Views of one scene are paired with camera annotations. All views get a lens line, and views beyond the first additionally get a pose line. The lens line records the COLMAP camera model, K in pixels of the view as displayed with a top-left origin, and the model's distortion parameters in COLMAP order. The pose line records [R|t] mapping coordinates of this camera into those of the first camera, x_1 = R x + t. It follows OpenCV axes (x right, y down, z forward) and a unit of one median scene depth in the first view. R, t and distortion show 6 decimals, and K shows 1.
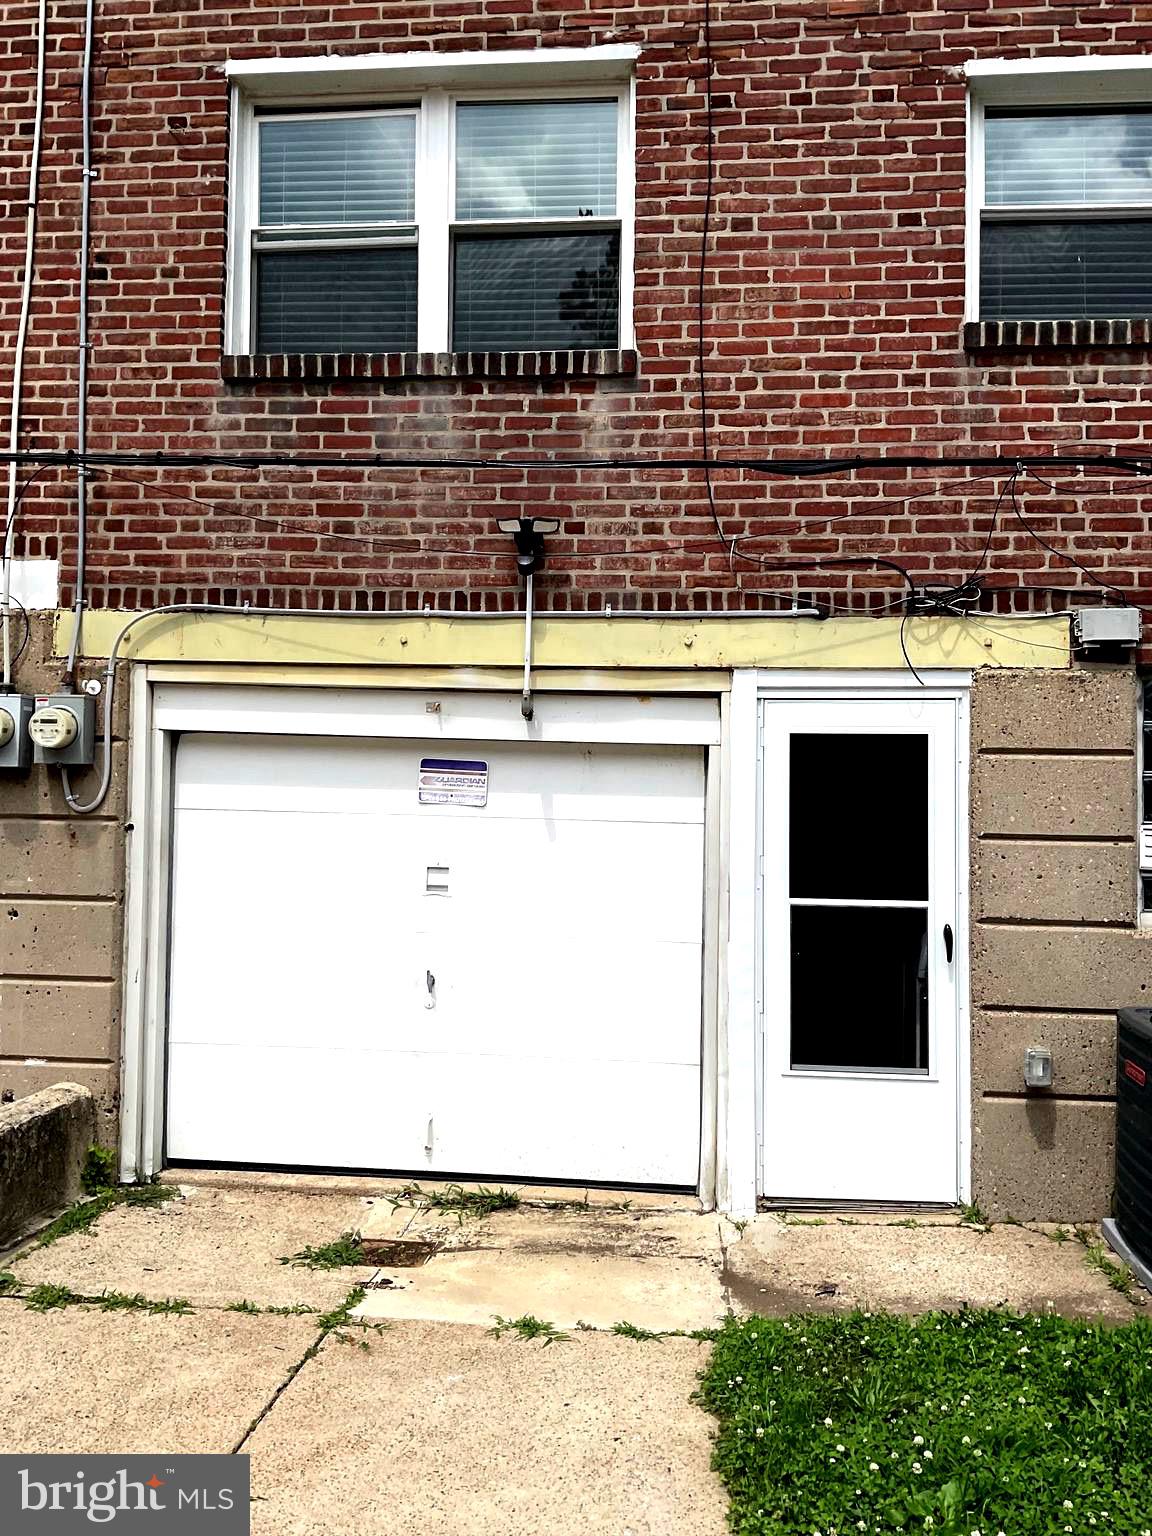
lens RADIAL K [[1264.4, 0, 576.0], [0, 1264.4, 768.0], [0, 0, 1]] dist [0.107842, -0.227883]
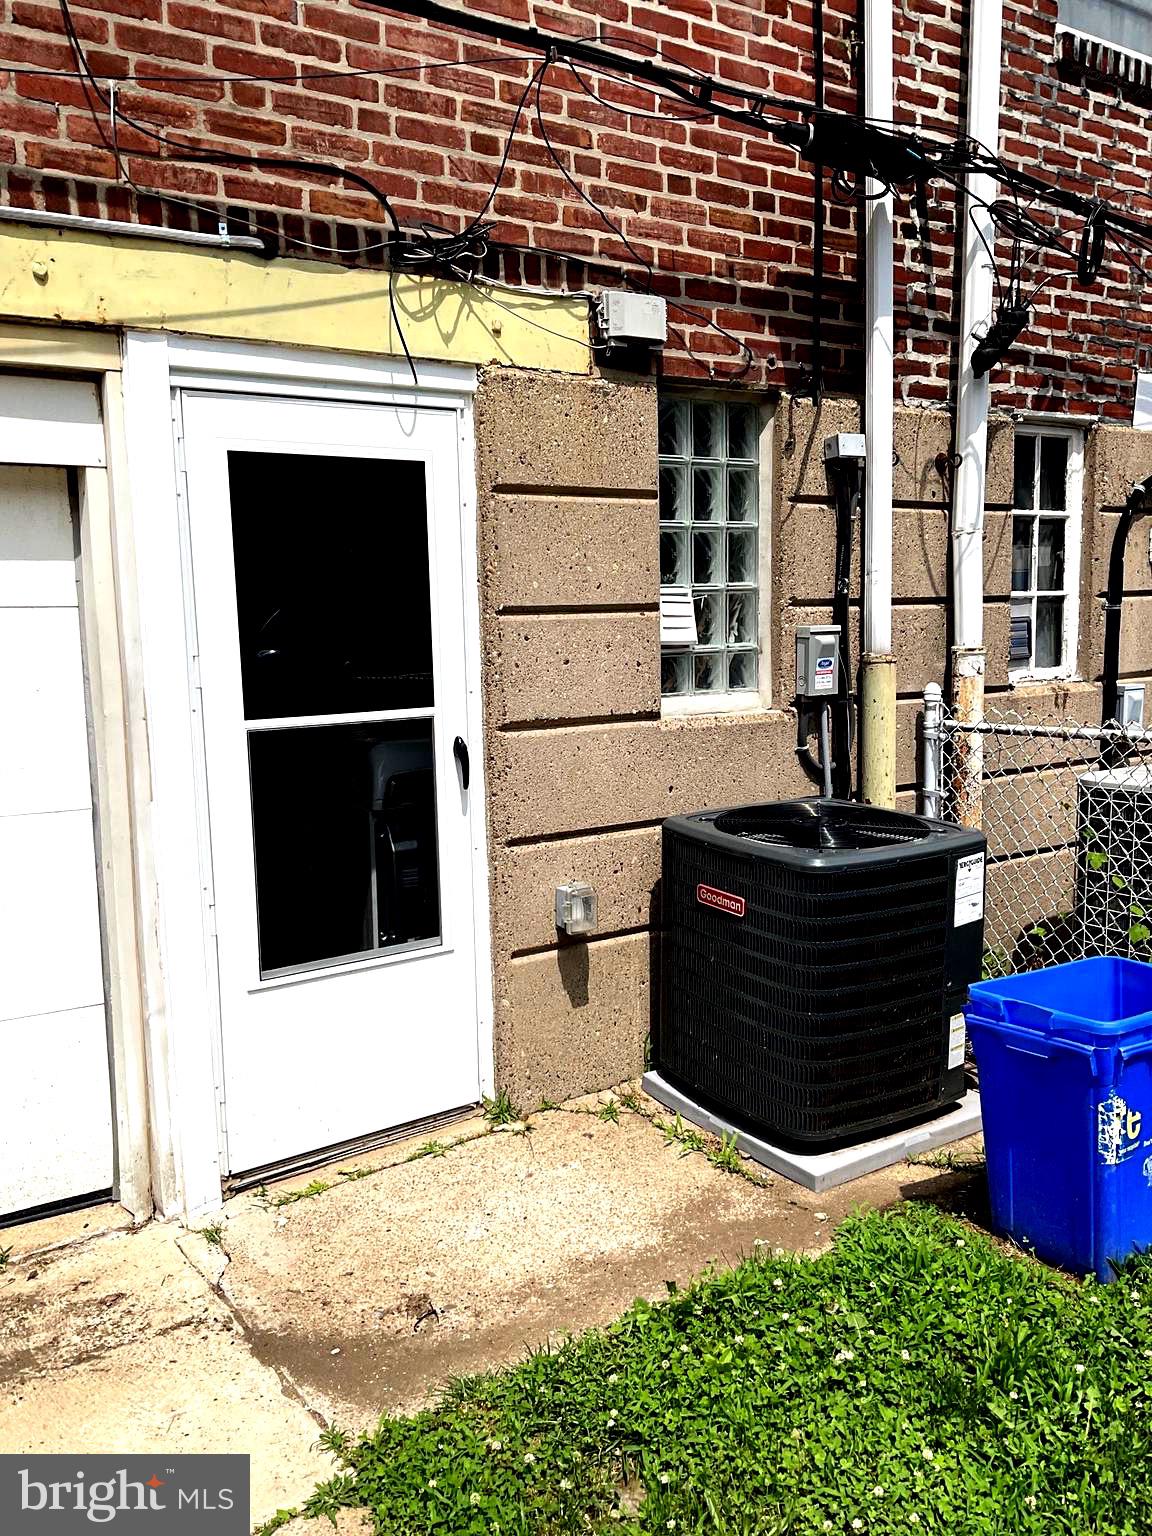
lens RADIAL K [[1264.4, 0, 576.0], [0, 1264.4, 768.0], [0, 0, 1]] dist [0.107842, -0.227883]
pose [[0.771779, -0.114847, 0.625433, -0.102335], [0.009072, 0.985444, 0.169761, 0.019815], [-0.635826, -0.125344, 0.761587, 0.411729]]
